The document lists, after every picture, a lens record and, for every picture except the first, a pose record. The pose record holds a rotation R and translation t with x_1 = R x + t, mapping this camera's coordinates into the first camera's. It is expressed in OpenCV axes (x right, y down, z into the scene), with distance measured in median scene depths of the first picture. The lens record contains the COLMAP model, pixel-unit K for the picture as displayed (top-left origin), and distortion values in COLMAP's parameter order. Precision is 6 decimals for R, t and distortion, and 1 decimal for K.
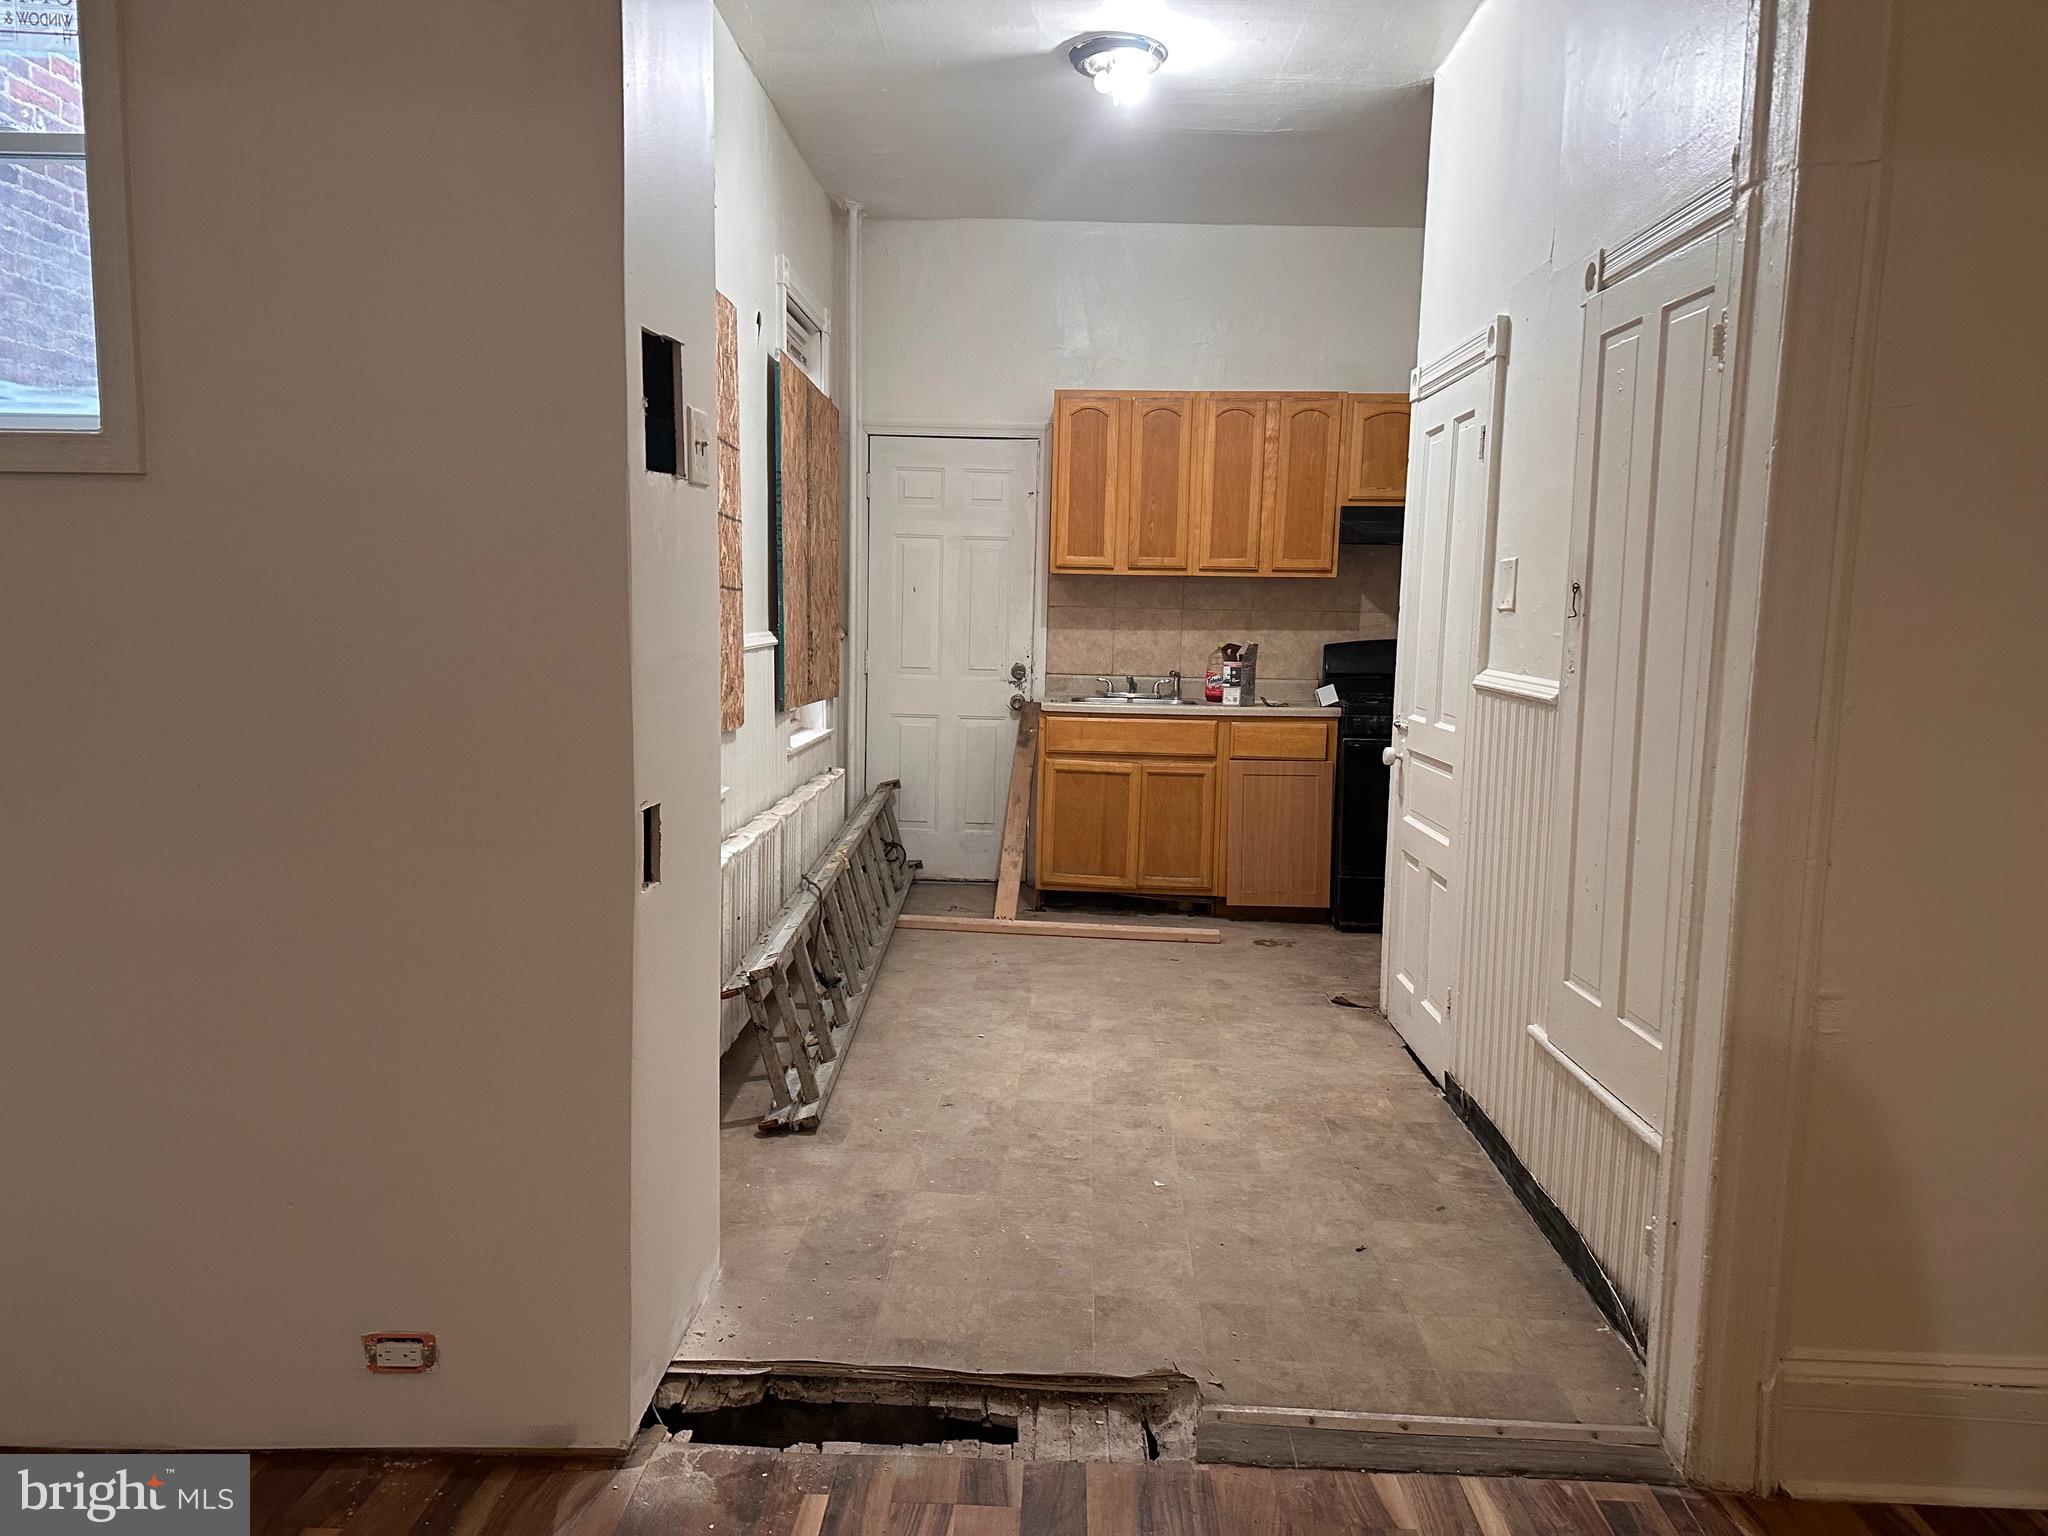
lens RADIAL K [[1392.0, 0, 1021.8], [0, 1392.0, 780.6], [0, 0, 1]] dist [-0.000528, -0.016735]
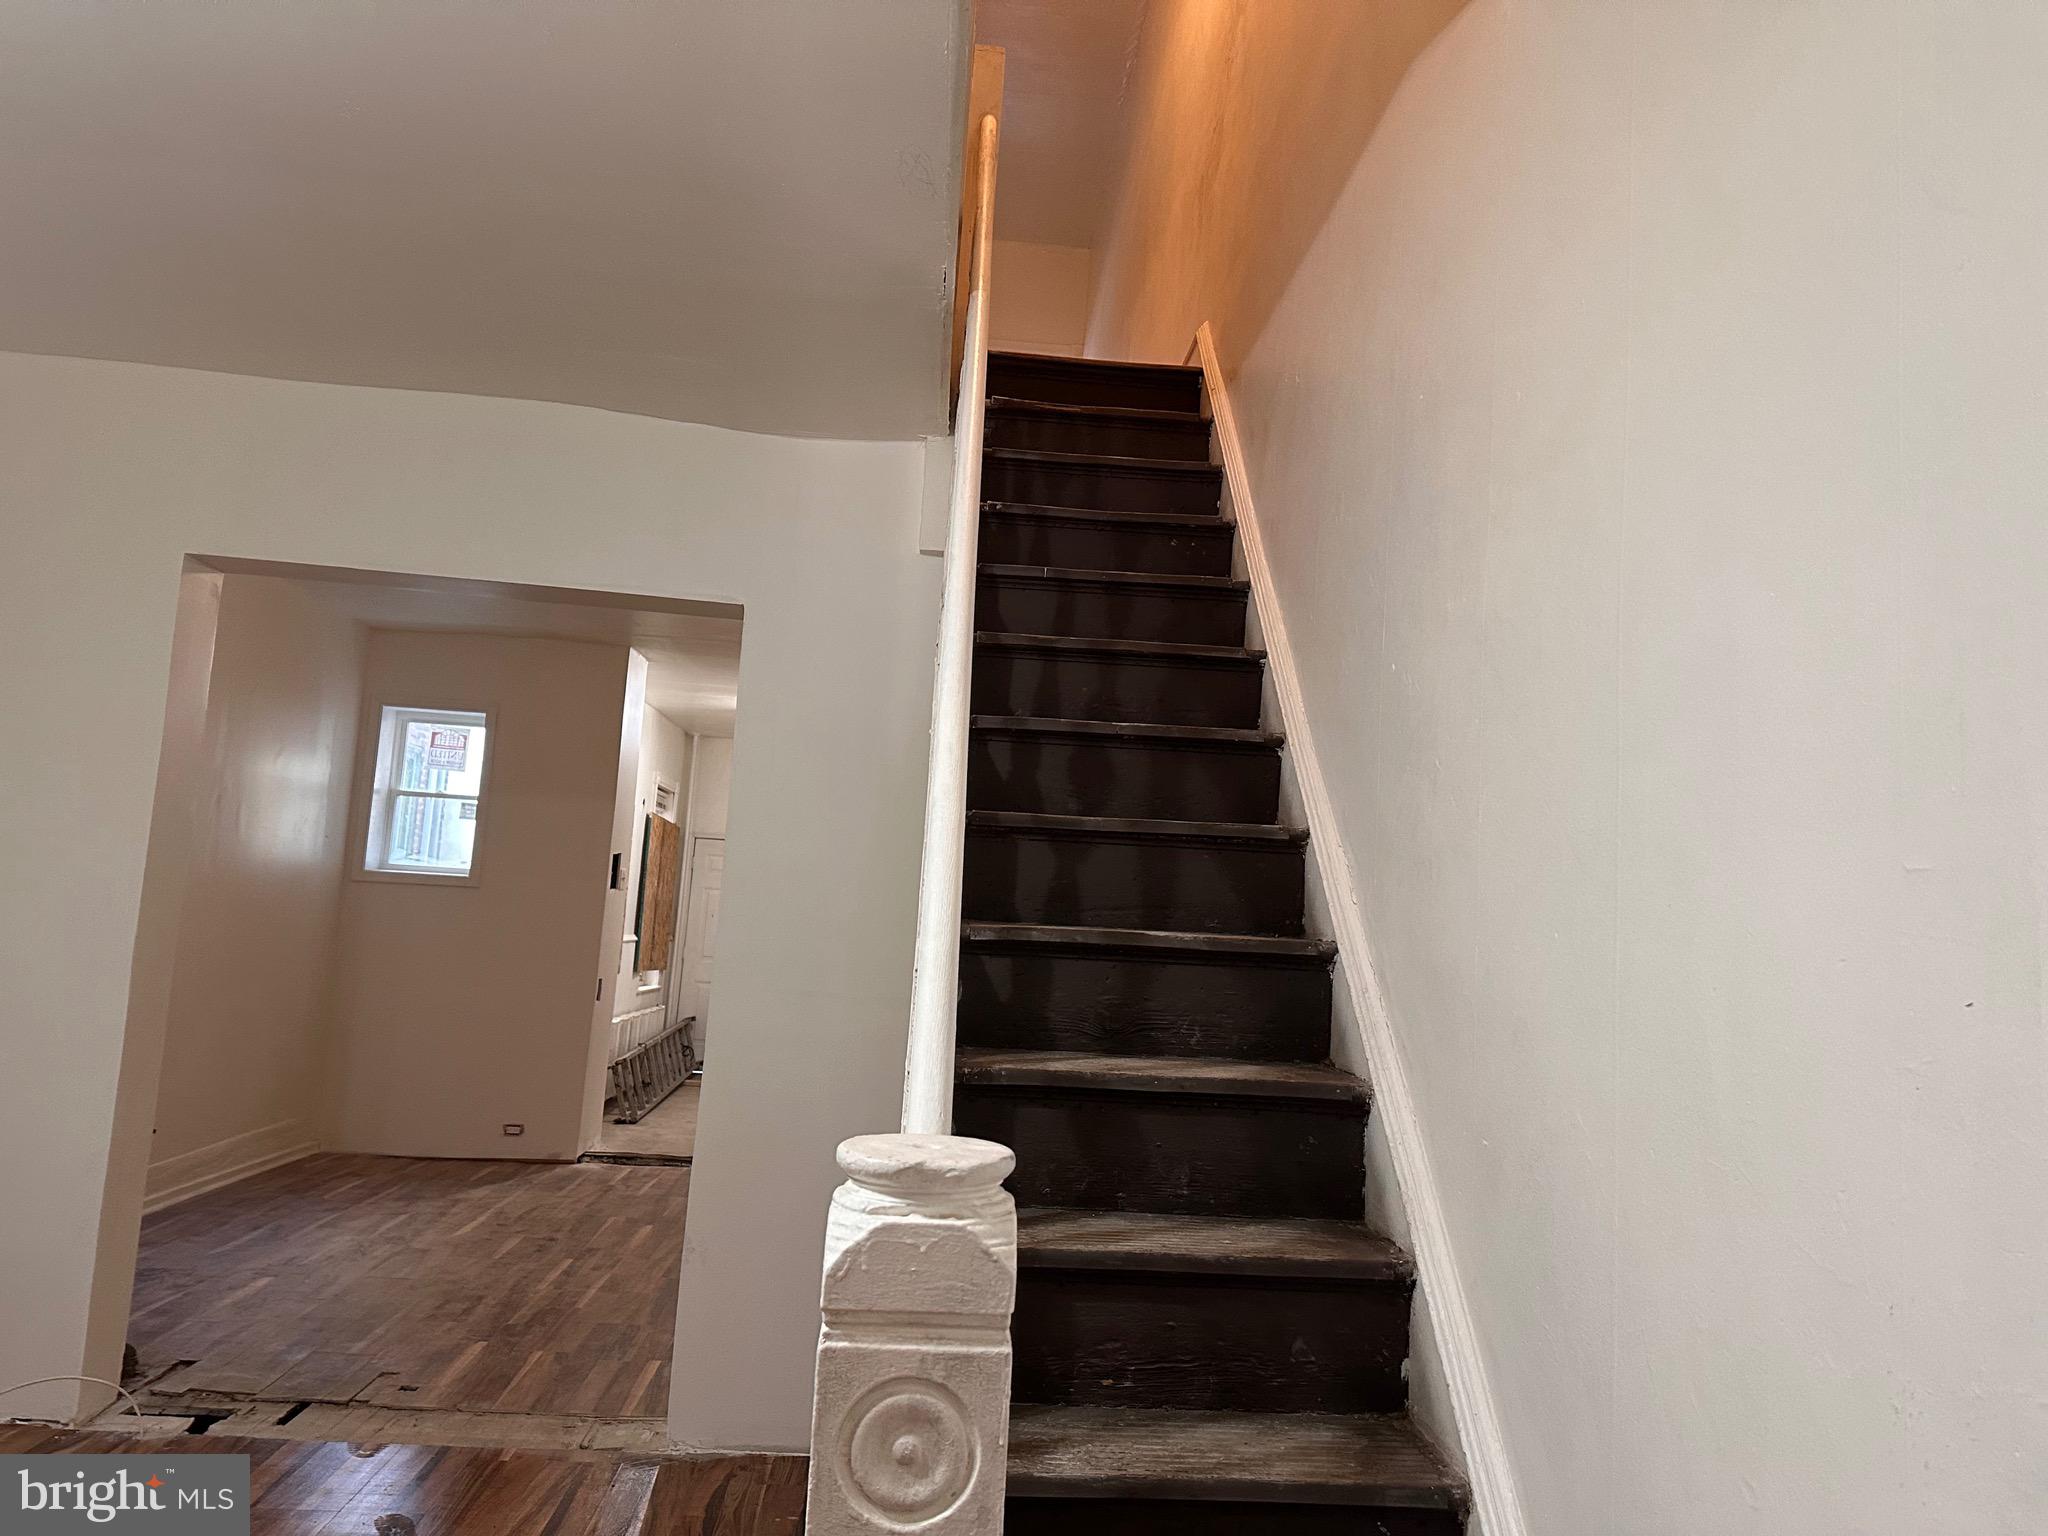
lens RADIAL K [[1392.0, 0, 1038.3], [0, 1392.0, 765.7], [0, 0, 1]] dist [-0.000528, -0.016735]
pose [[0.992676, 0.061373, 0.104061, 0.191758], [-0.035024, 0.970559, -0.238305, 0.126343], [-0.115623, 0.232915, 0.965599, -1.168833]]
